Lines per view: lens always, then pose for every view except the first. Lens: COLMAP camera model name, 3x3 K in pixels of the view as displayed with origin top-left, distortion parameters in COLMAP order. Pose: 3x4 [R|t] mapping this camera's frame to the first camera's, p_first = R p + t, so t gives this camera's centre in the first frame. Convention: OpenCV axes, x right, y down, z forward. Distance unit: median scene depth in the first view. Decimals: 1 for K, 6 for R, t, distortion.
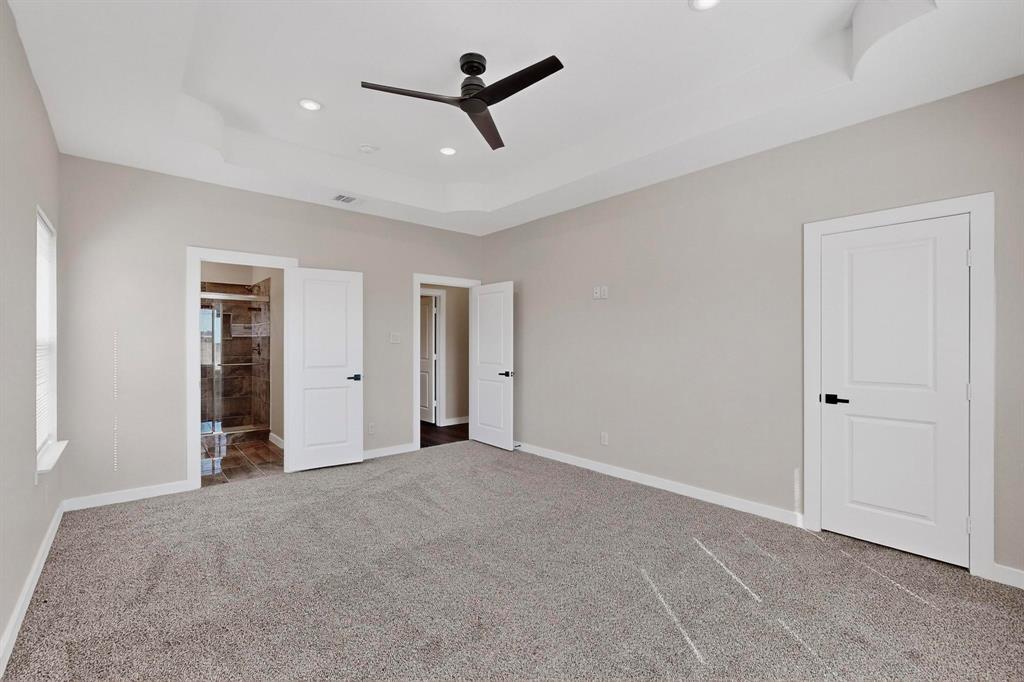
lens RADIAL K [[448.5, 0, 509.5], [0, 448.5, 342.1], [0, 0, 1]] dist [-0.001412, -0.000547]
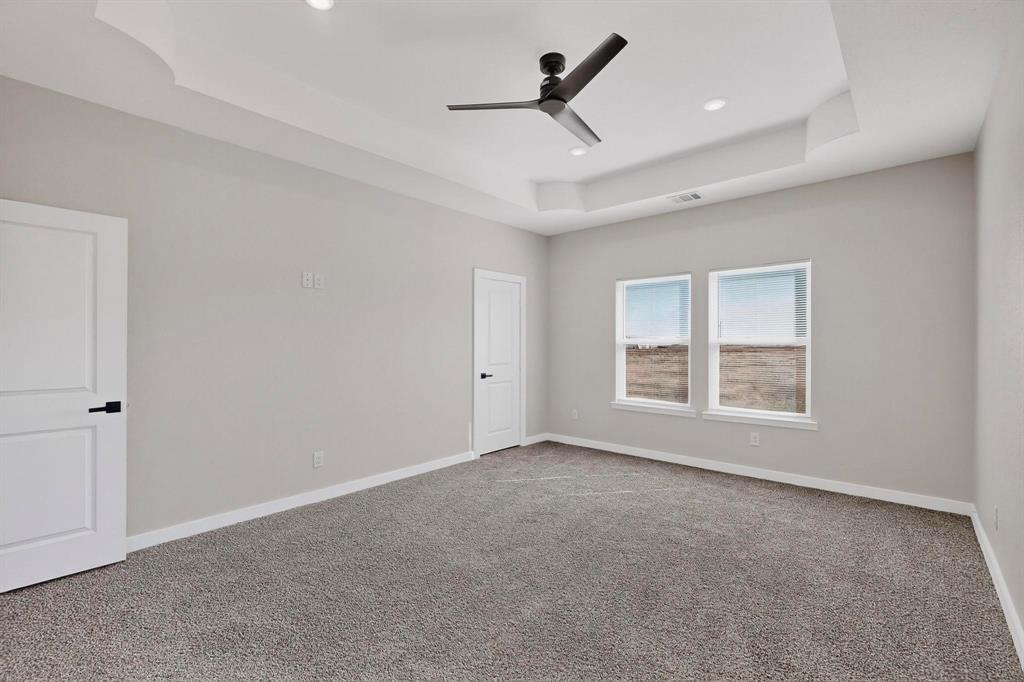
lens RADIAL K [[448.5, 0, 509.5], [0, 448.5, 342.1], [0, 0, 1]] dist [-0.001412, -0.000547]
pose [[-0.135375, -0.003717, 0.990787, -0.912656], [0.000145, 0.999993, 0.003772, -0.003361], [-0.990794, 0.000654, -0.135374, 1.078505]]
